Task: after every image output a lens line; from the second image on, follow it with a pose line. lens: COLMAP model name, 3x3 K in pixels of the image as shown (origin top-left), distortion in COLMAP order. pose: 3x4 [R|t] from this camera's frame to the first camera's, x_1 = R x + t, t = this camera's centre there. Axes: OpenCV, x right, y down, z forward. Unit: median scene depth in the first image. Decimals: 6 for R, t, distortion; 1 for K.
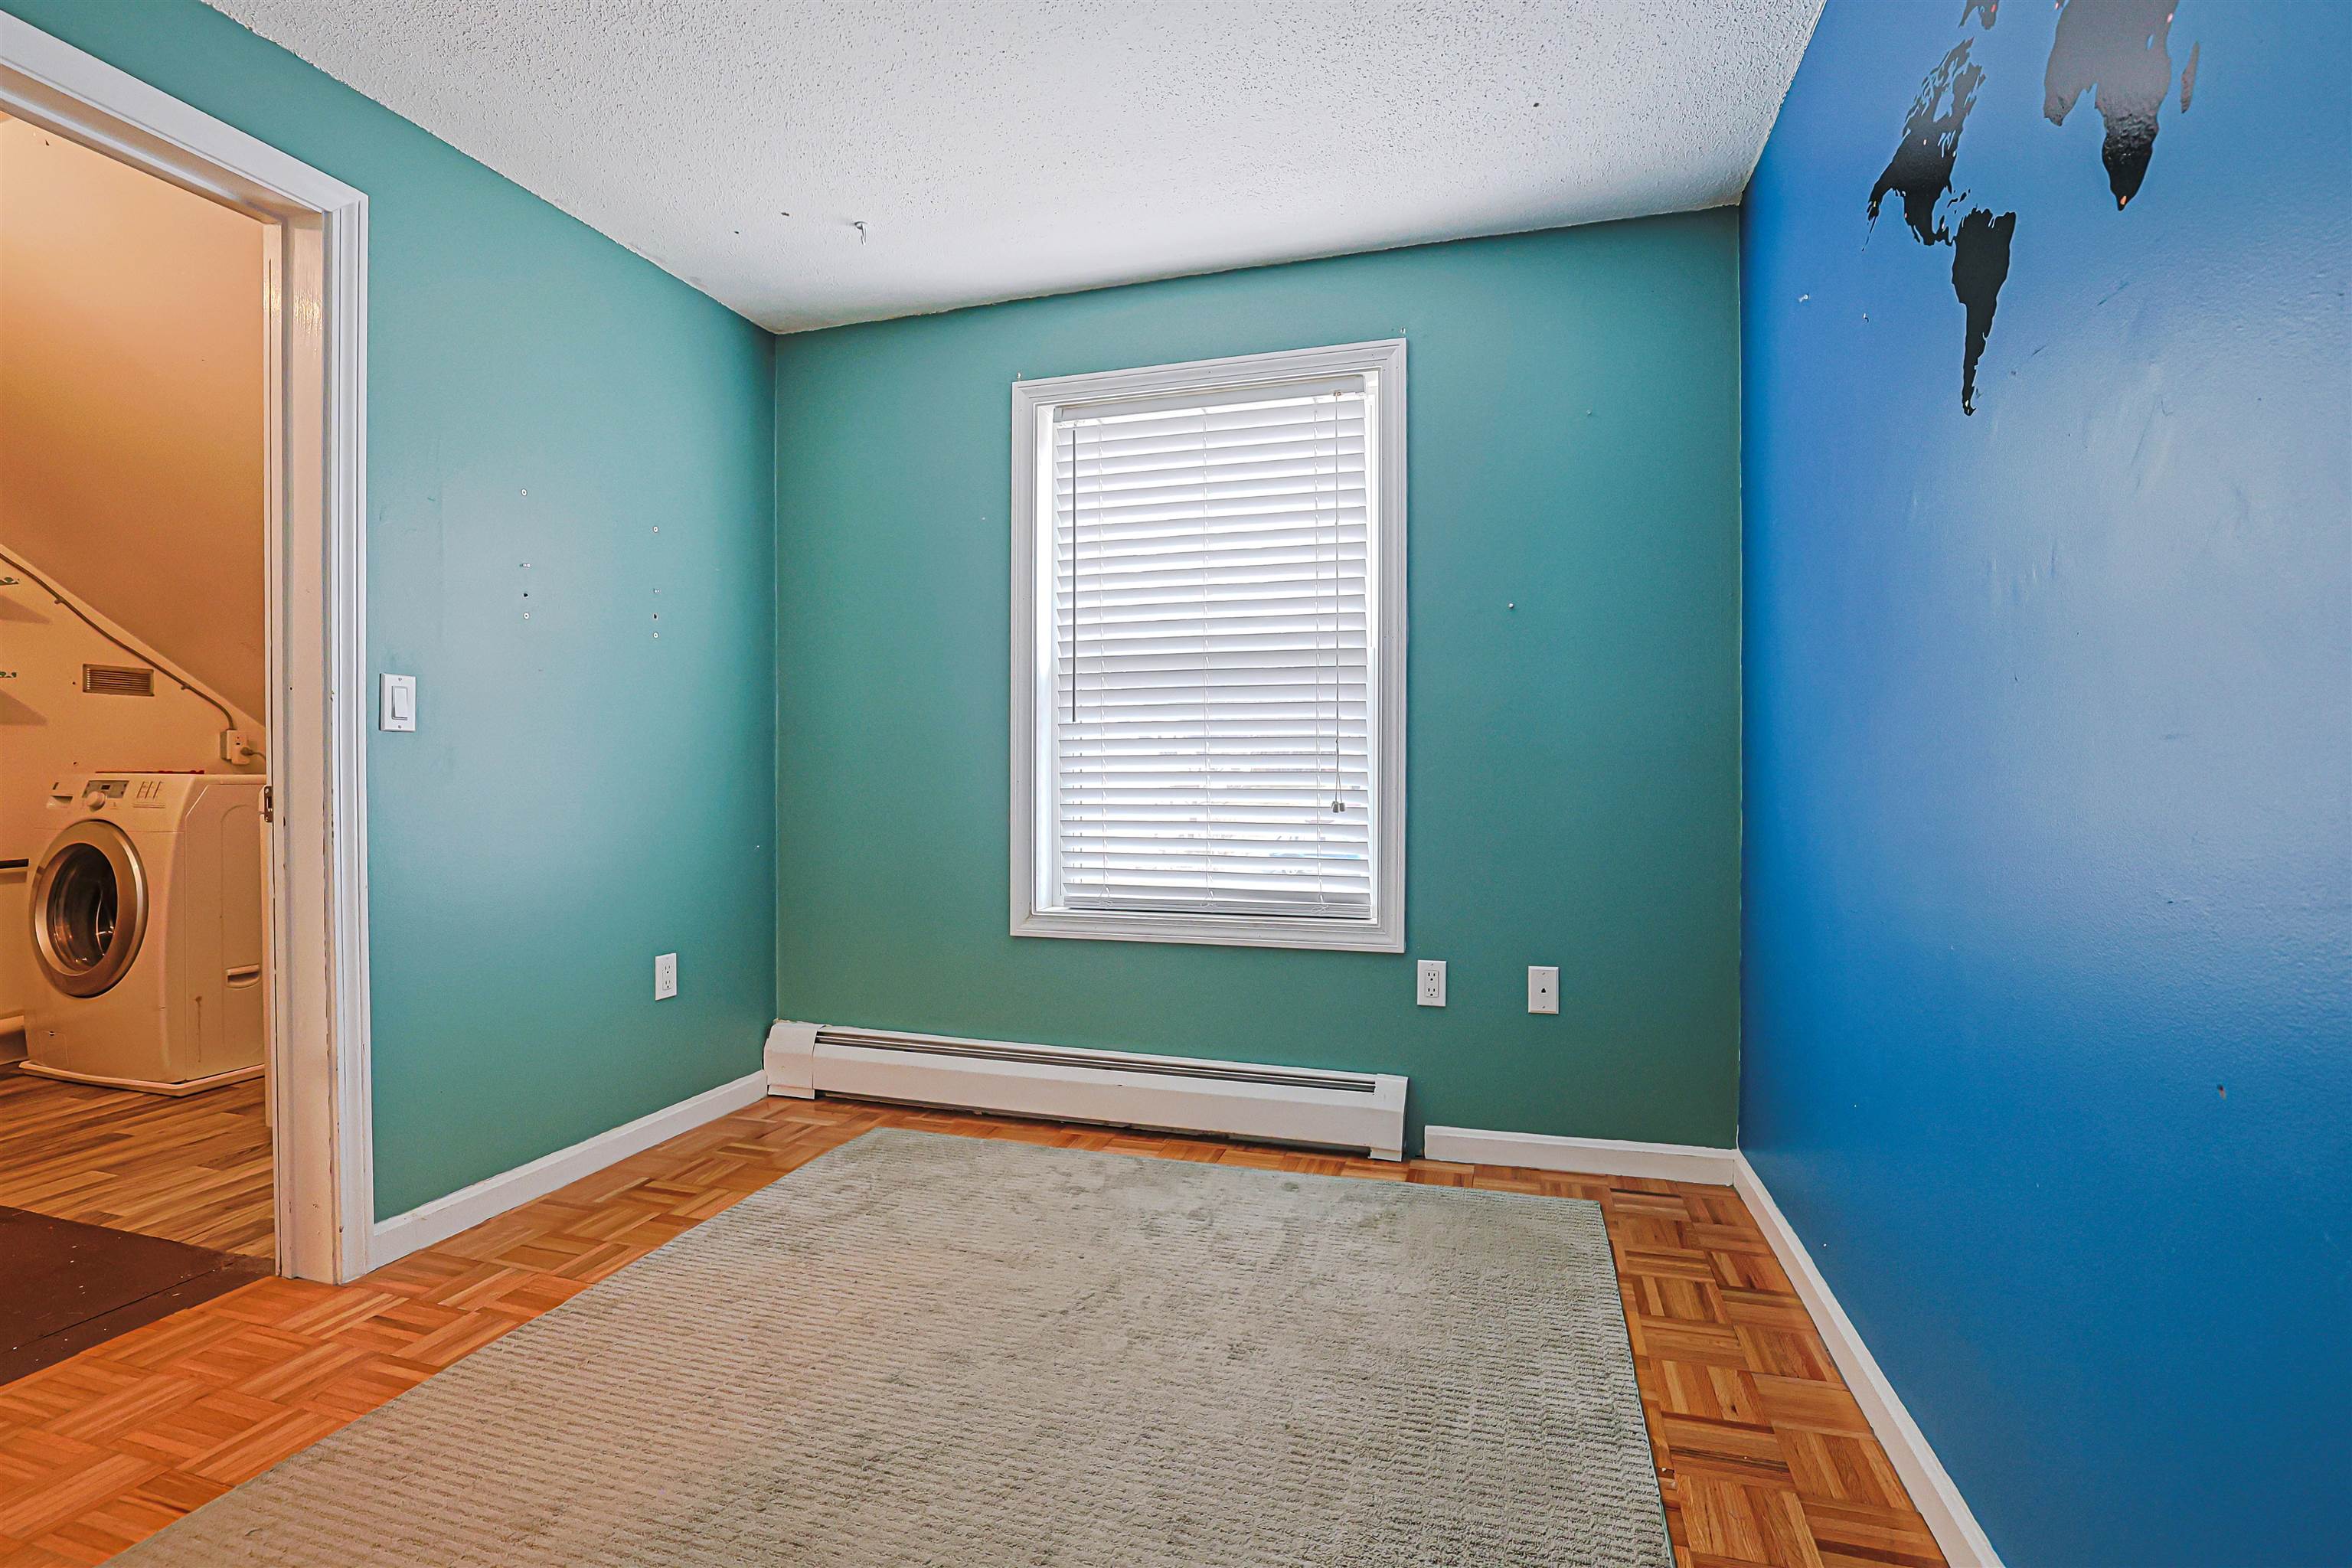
lens RADIAL K [[1082.4, 0, 1180.8], [0, 1082.4, 770.7], [0, 0, 1]] dist [-0.037078, 0.000860]
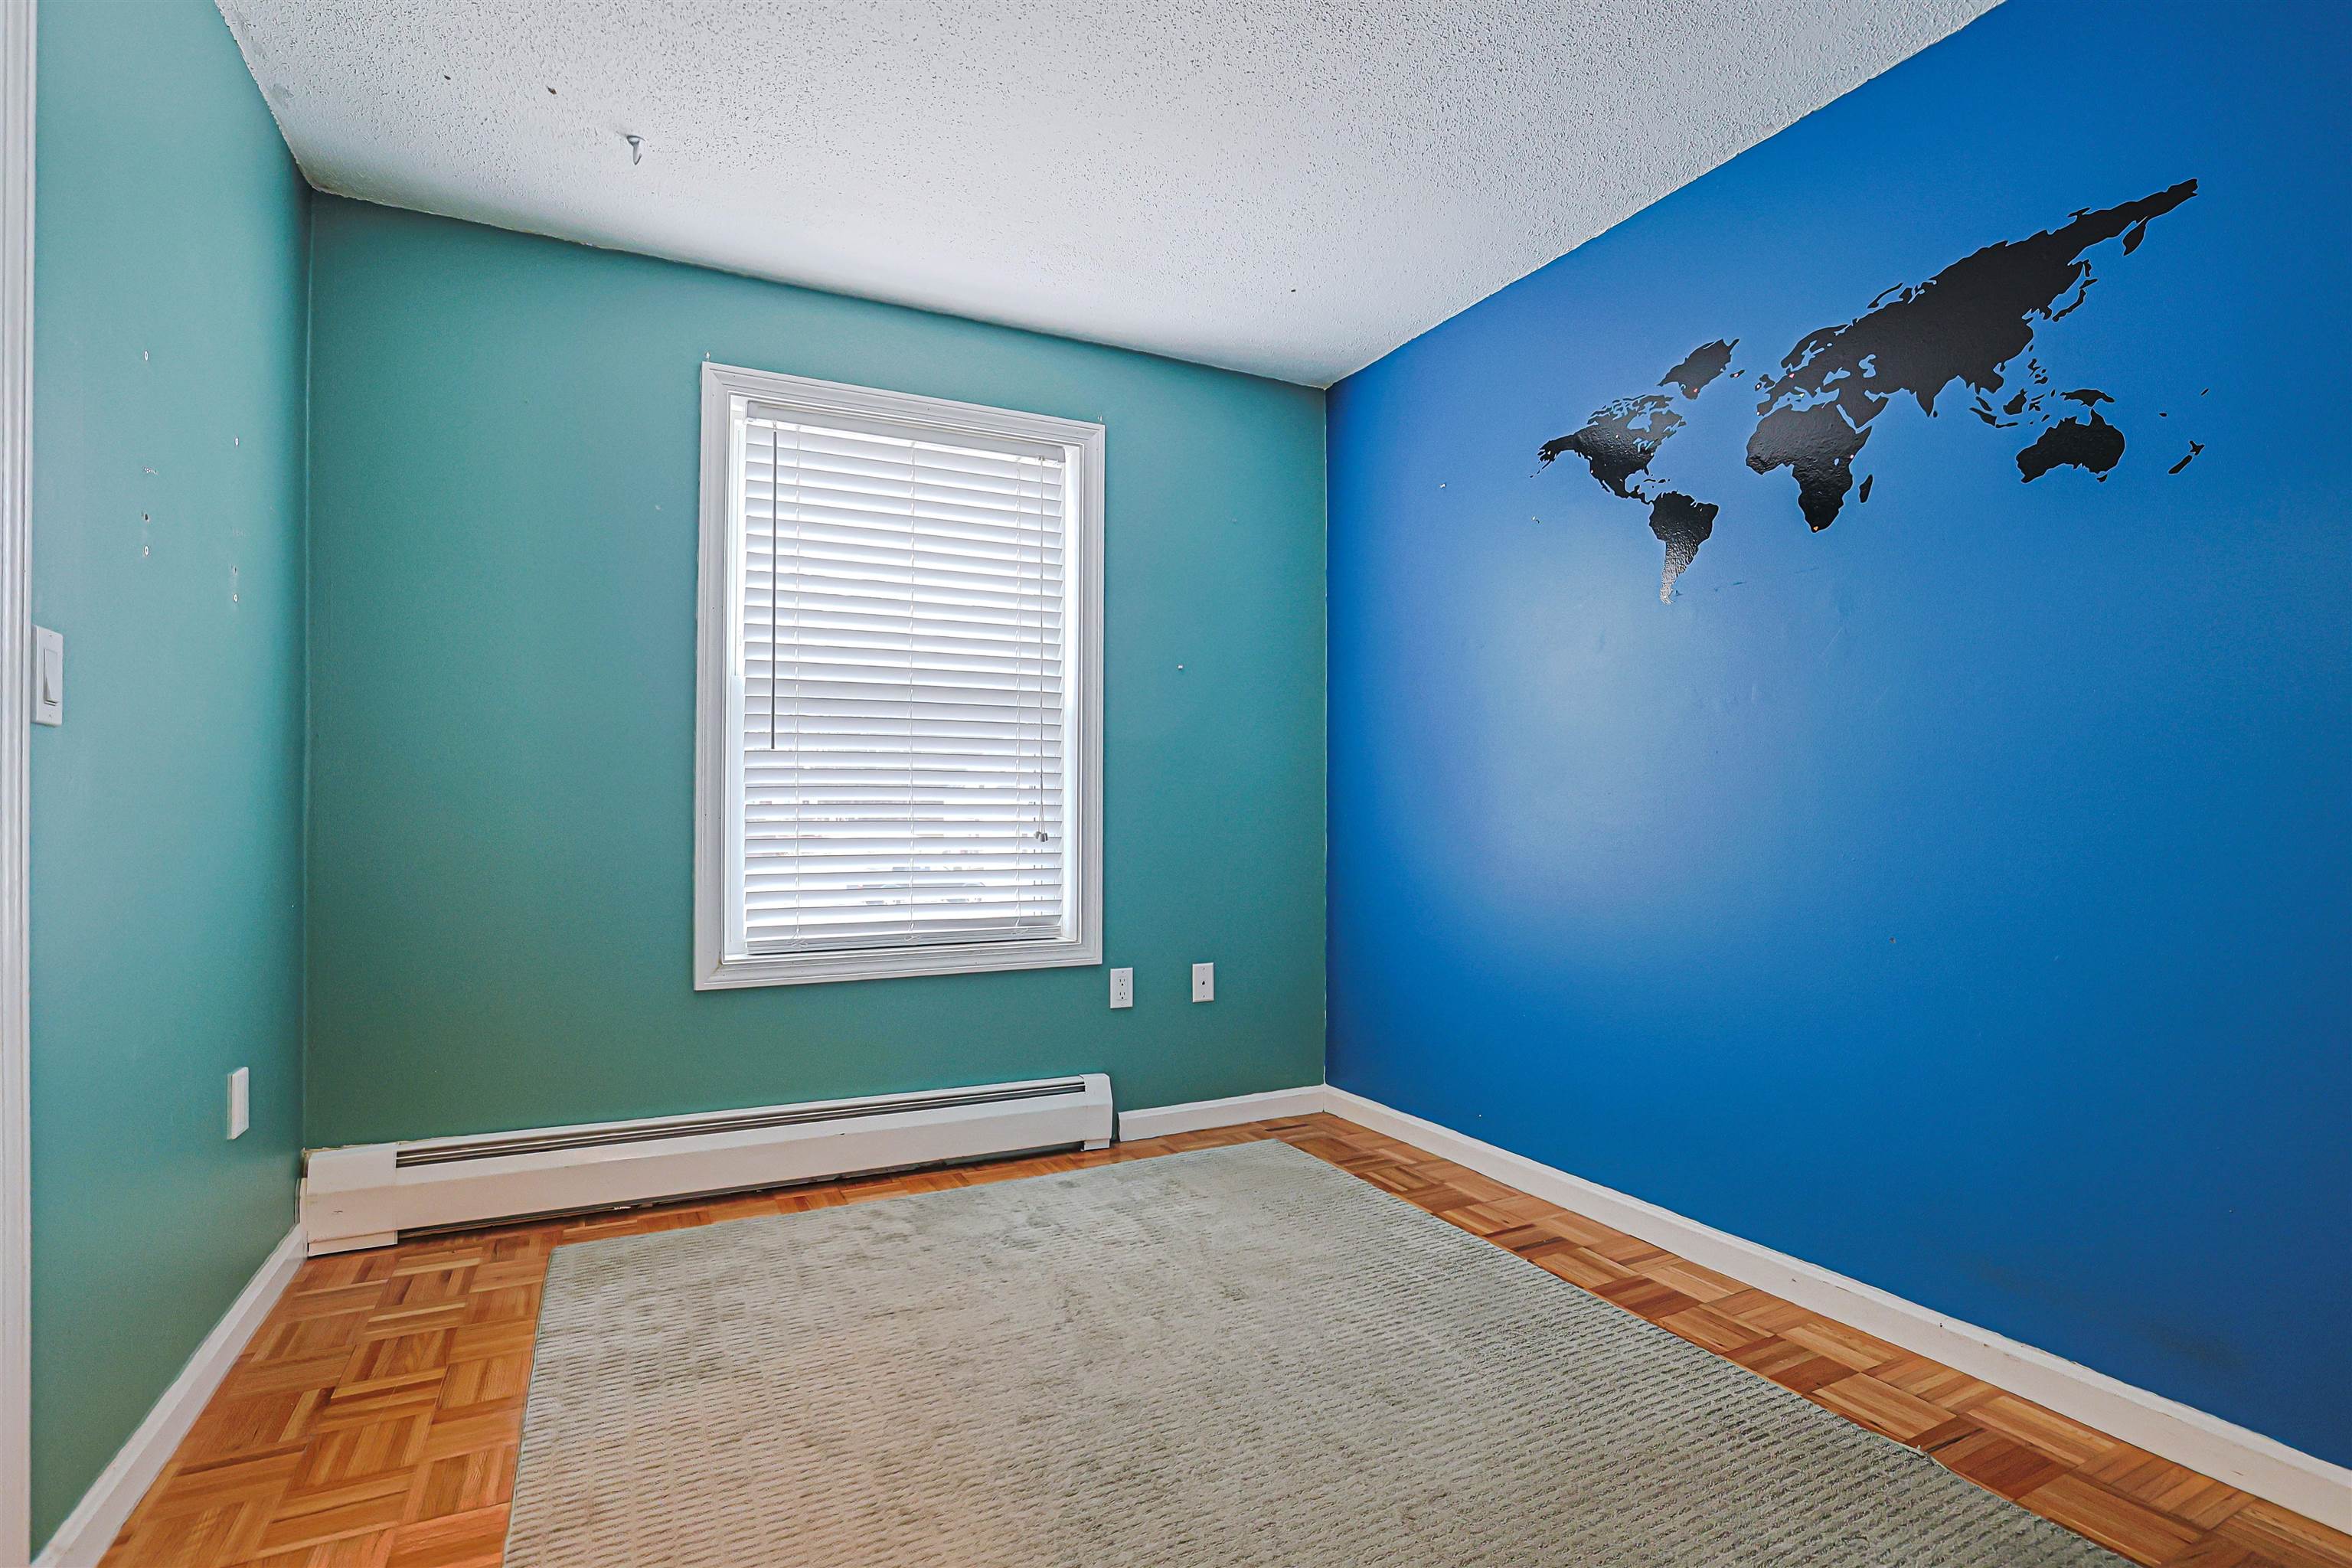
lens RADIAL K [[1084.9, 0, 1182.1], [0, 1084.9, 793.2], [0, 0, 1]] dist [-0.050428, 0.019137]
pose [[0.731257, 0.009996, 0.682029, -0.507423], [-0.001277, 0.999911, -0.013286, 0.004042], [-0.682101, 0.008845, 0.731205, 0.107056]]
